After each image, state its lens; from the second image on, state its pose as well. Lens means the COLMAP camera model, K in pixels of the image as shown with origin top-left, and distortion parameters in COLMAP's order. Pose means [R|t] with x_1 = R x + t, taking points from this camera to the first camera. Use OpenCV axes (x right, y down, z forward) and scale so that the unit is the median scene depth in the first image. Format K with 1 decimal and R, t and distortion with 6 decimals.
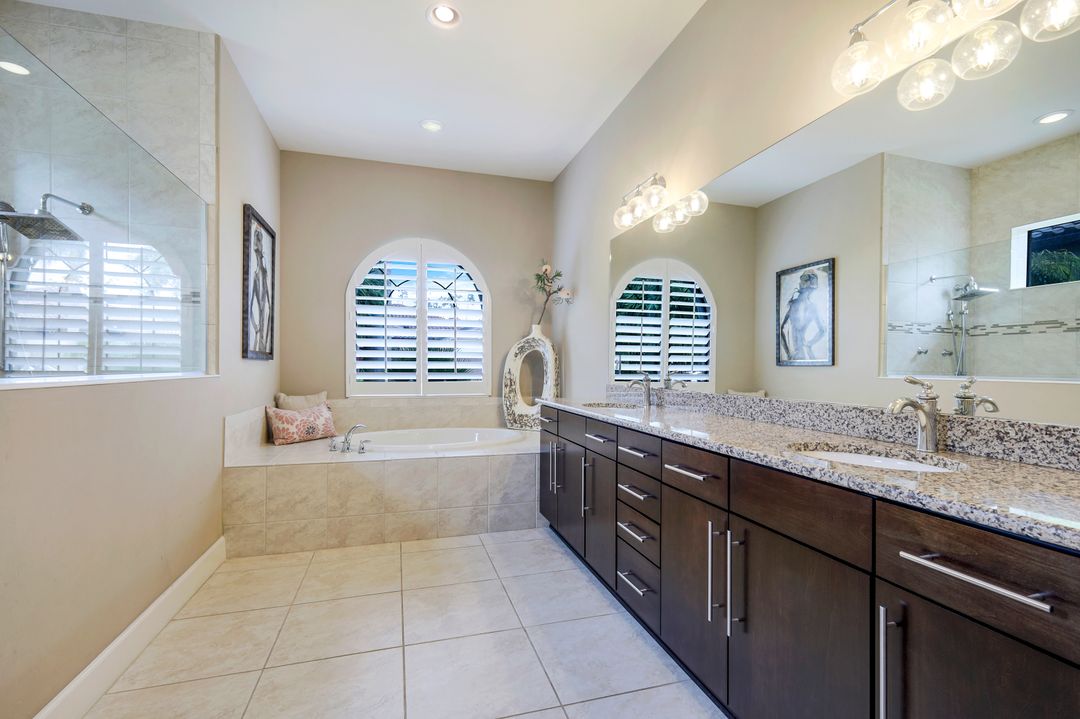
lens RADIAL K [[495.1, 0, 540.0], [0, 495.1, 359.5], [0, 0, 1]] dist [0.001604, 0.000166]
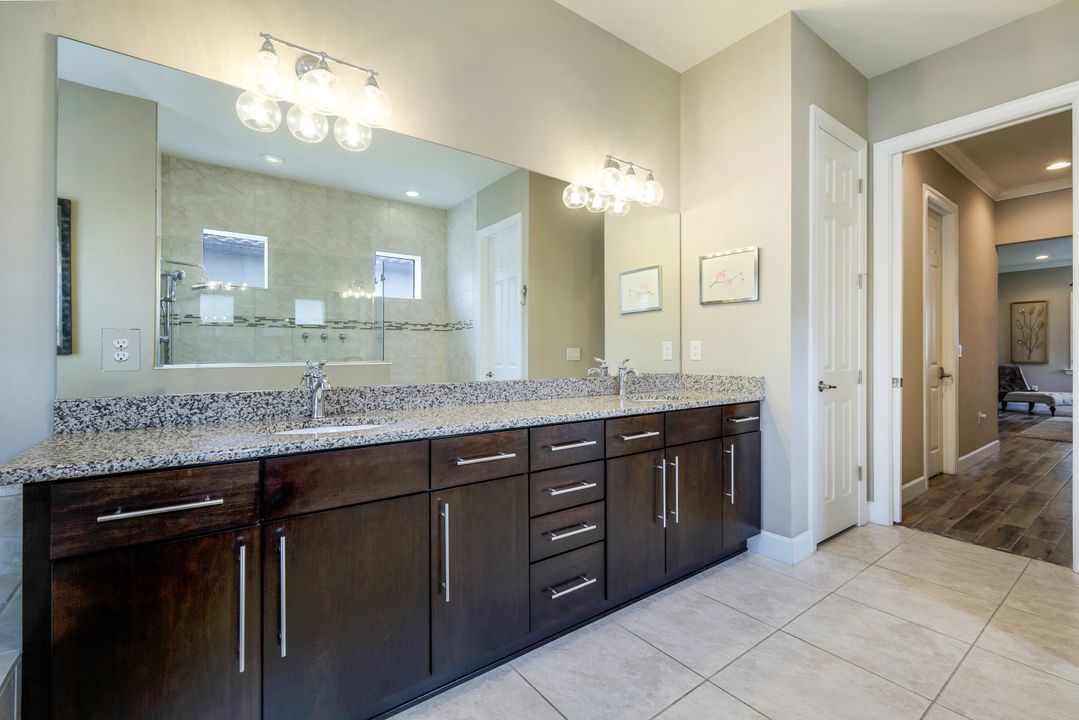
lens RADIAL K [[482.0, 0, 543.3], [0, 482.0, 353.8], [0, 0, 1]] dist [-0.000814, 0.000087]
pose [[-0.343935, -0.000445, 0.938993, -0.590402], [-0.007447, 0.999970, -0.002254, 0.017257], [-0.938964, -0.007768, -0.343928, 1.264489]]
